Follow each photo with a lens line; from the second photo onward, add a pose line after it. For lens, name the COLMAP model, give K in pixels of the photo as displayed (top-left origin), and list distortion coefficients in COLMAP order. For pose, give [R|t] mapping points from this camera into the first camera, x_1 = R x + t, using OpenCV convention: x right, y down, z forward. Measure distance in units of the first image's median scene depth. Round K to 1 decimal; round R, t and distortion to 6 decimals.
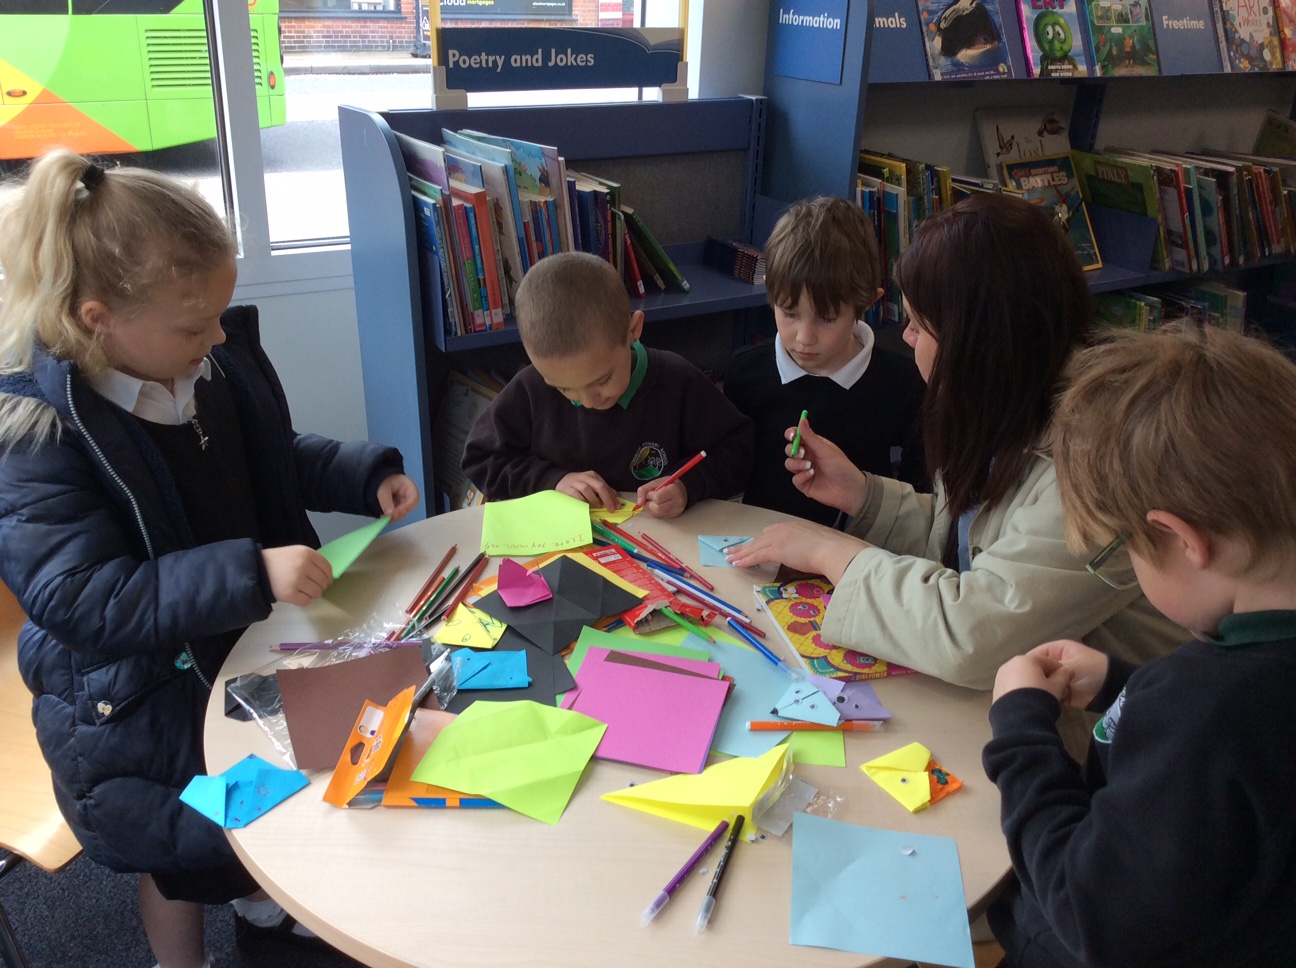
lens RADIAL K [[1173.2, 0, 648.0], [0, 1173.2, 484.0], [0, 0, 1]] dist [0.110034, -0.274889]
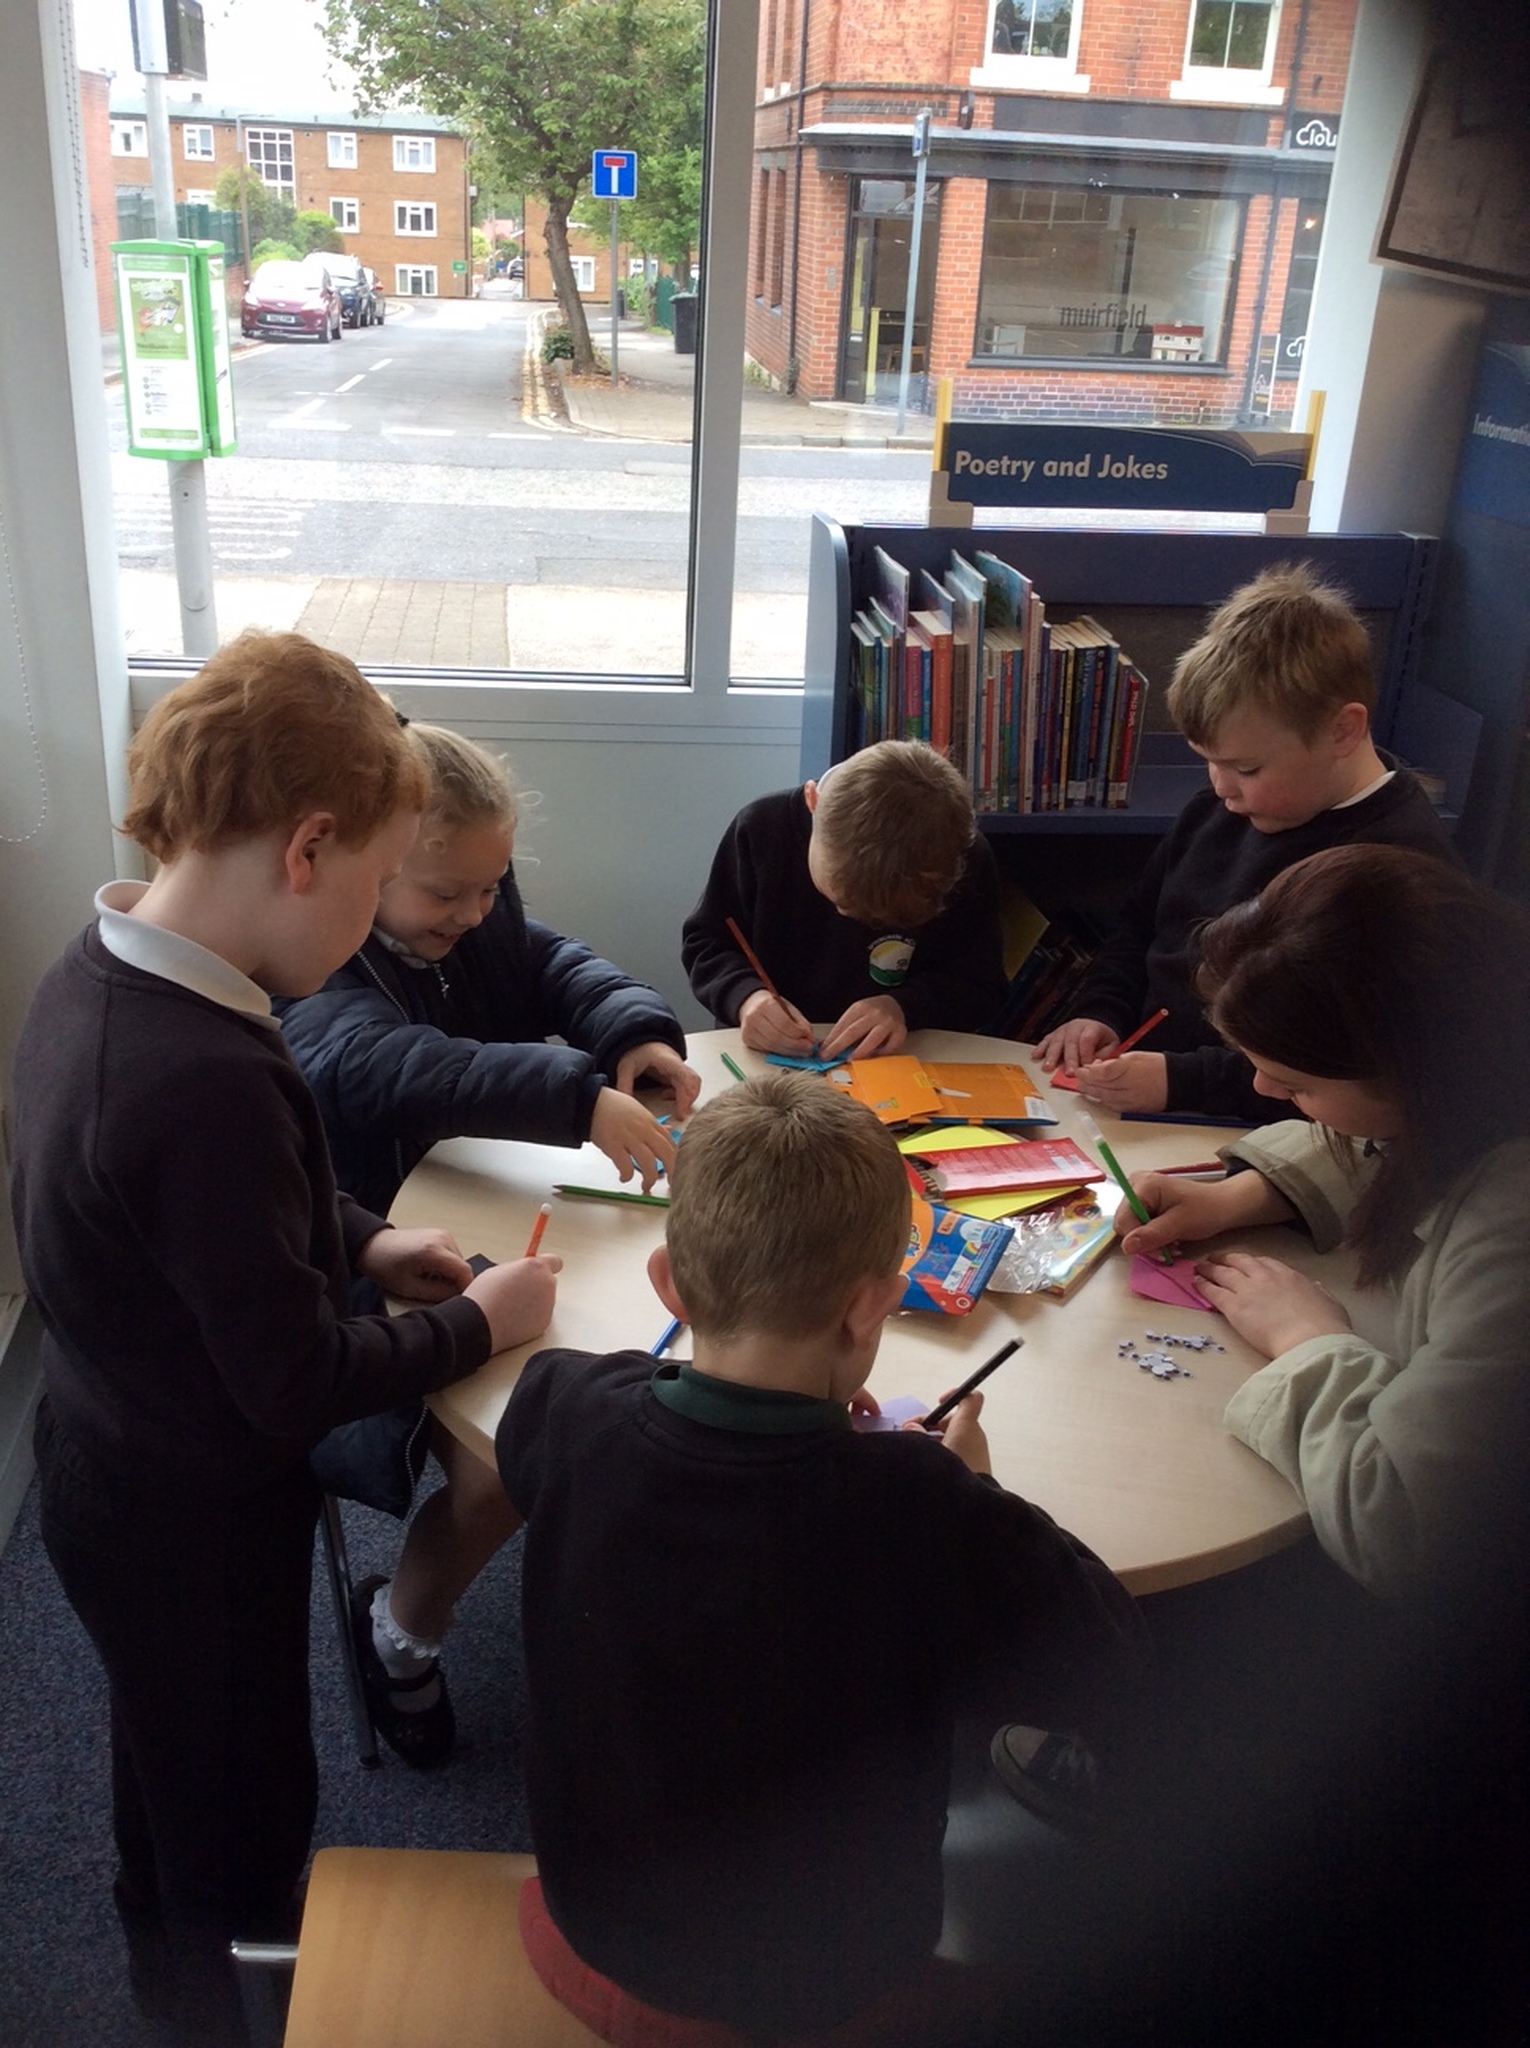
lens RADIAL K [[1853.9, 0, 765.0], [0, 1853.9, 1024.0], [0, 0, 1]] dist [0.110034, -0.274889]
pose [[0.903718, 0.172637, -0.391777, 0.244392], [-0.187193, 0.982323, 0.001062, 0.022304], [0.385035, 0.072378, 0.920059, -0.135880]]
